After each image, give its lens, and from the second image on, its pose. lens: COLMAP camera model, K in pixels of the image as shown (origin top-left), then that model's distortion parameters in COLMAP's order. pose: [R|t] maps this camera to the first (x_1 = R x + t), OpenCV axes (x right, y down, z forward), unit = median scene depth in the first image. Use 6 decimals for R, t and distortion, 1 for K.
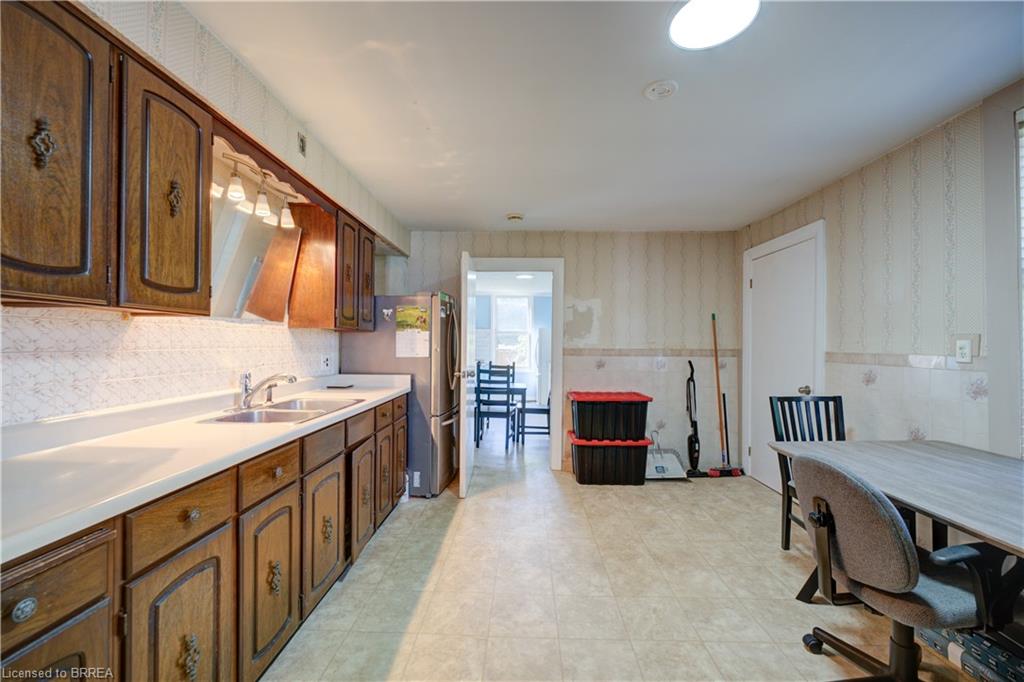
lens RADIAL K [[402.4, 0, 514.3], [0, 402.4, 340.6], [0, 0, 1]] dist [0.000002, 0.000101]
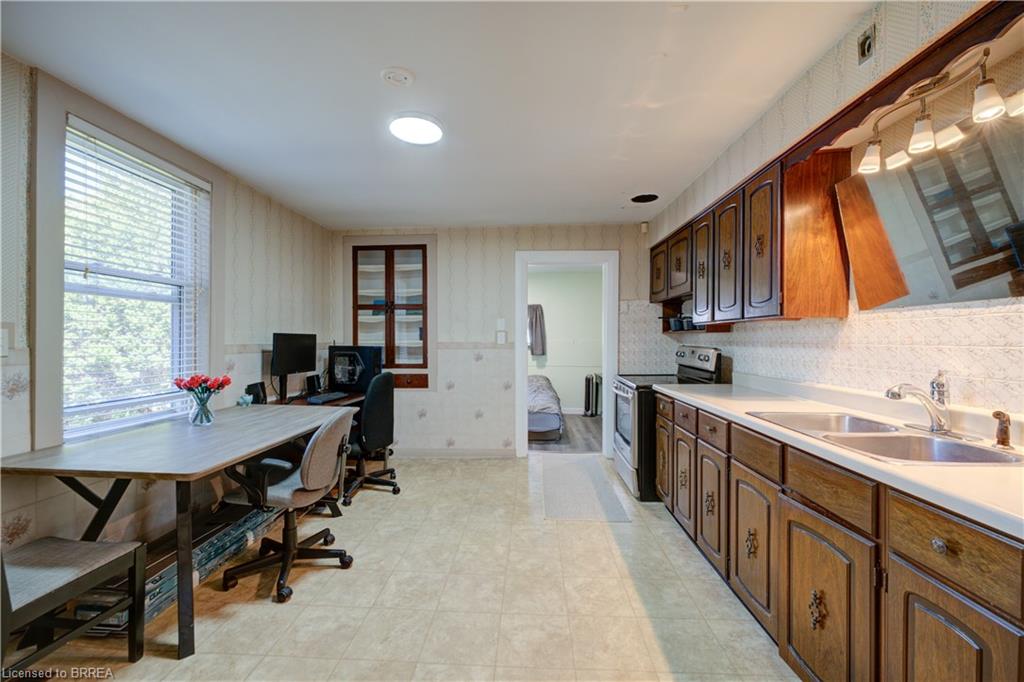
lens RADIAL K [[402.4, 0, 508.1], [0, 402.4, 343.3], [0, 0, 1]] dist [0.000002, 0.000101]
pose [[-0.999570, -0.006792, 0.028524, 0.058820], [-0.006764, 0.999977, 0.001074, 0.020517], [-0.028531, 0.000881, -0.999593, 1.839511]]
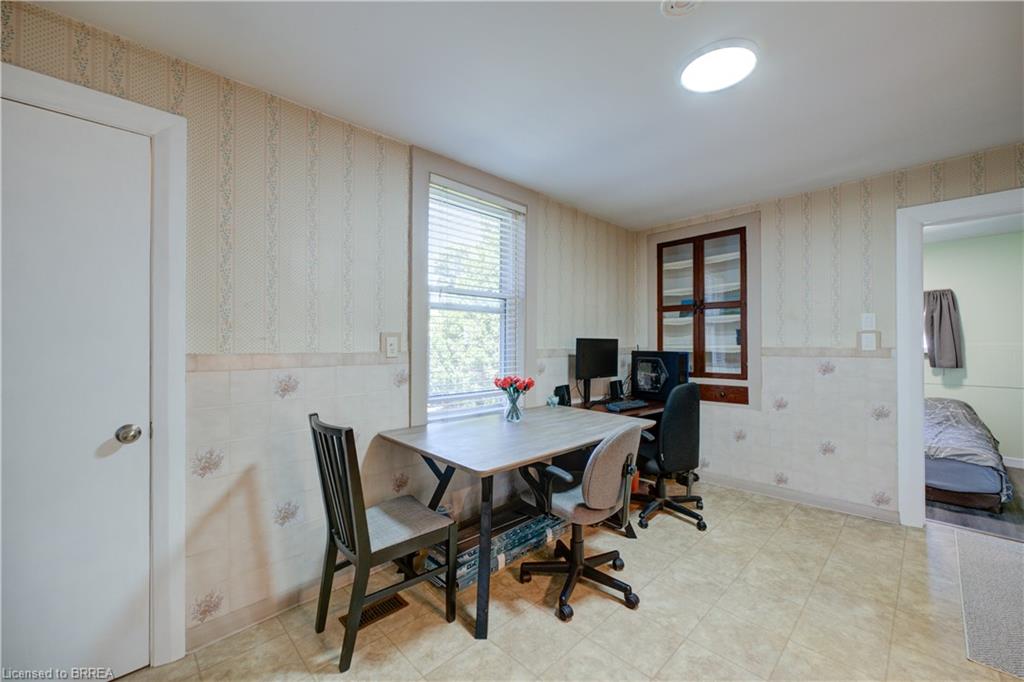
lens RADIAL K [[402.4, 0, 519.4], [0, 402.4, 343.2], [0, 0, 1]] dist [0.000002, 0.000101]
pose [[-0.721277, -0.003077, 0.692640, 0.060135], [-0.008180, 0.999958, -0.004077, 0.017121], [-0.692599, -0.008607, -0.721272, 1.624051]]
